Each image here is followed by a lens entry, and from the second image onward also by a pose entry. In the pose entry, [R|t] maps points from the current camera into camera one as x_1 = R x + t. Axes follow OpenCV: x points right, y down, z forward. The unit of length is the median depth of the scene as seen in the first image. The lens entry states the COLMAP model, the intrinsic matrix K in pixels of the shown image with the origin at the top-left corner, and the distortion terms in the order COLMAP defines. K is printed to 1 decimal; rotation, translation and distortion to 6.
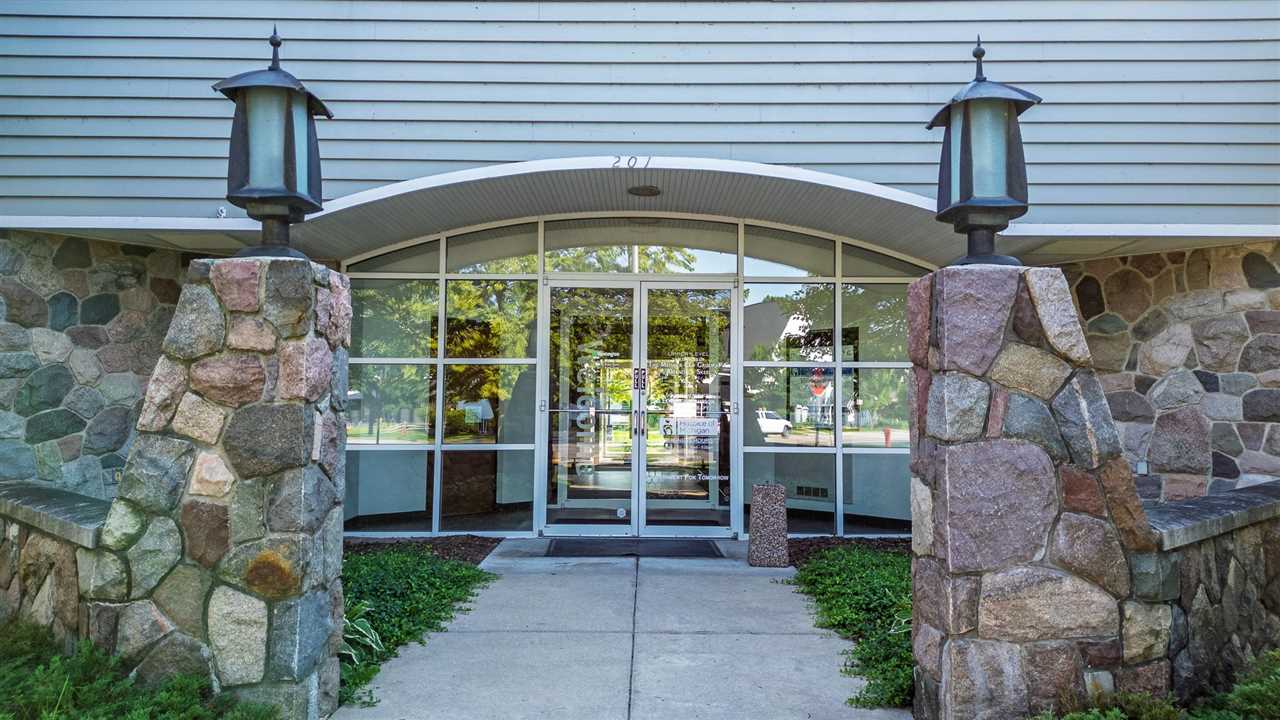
lens RADIAL K [[895.3, 0, 647.8], [0, 895.3, 359.8], [0, 0, 1]] dist [0.053851, -0.005526]
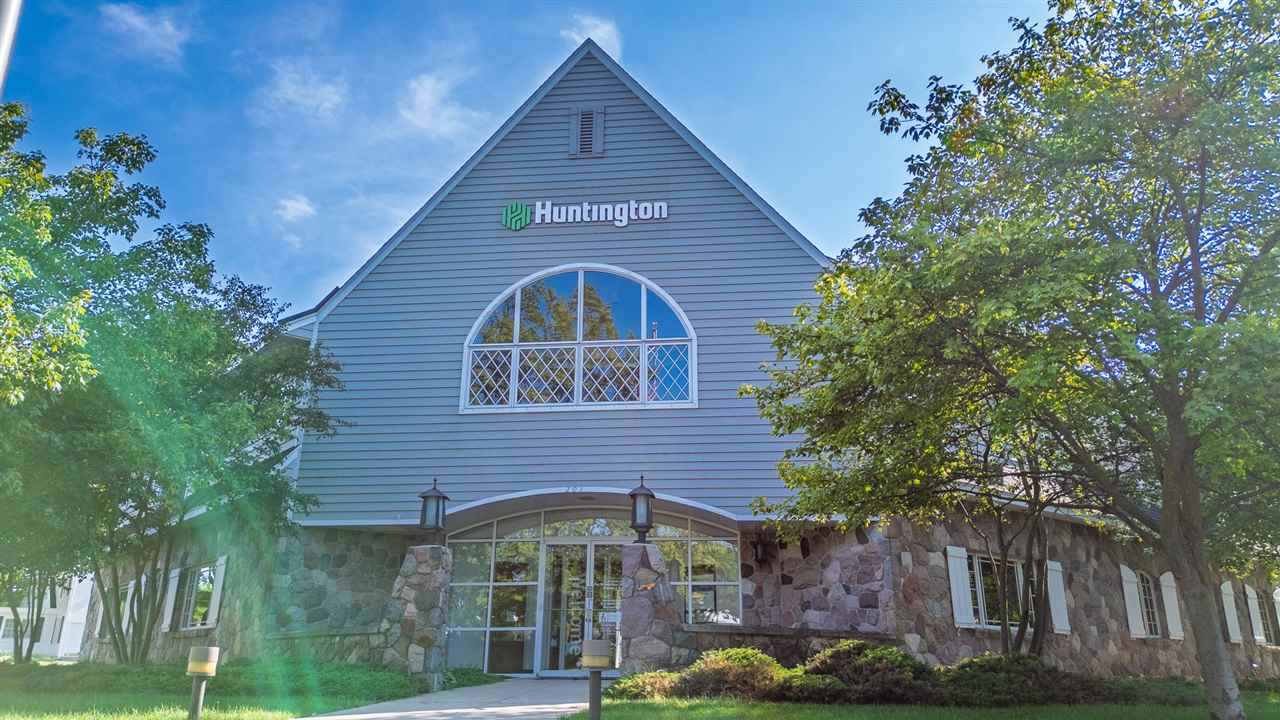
lens RADIAL K [[895.3, 0, 647.8], [0, 895.3, 359.8], [0, 0, 1]] dist [0.053851, -0.005526]
pose [[0.995476, -0.031471, -0.089652, 0.750520], [0.007066, 0.965462, -0.260449, 0.104688], [0.094752, 0.258637, 0.961316, -2.446871]]
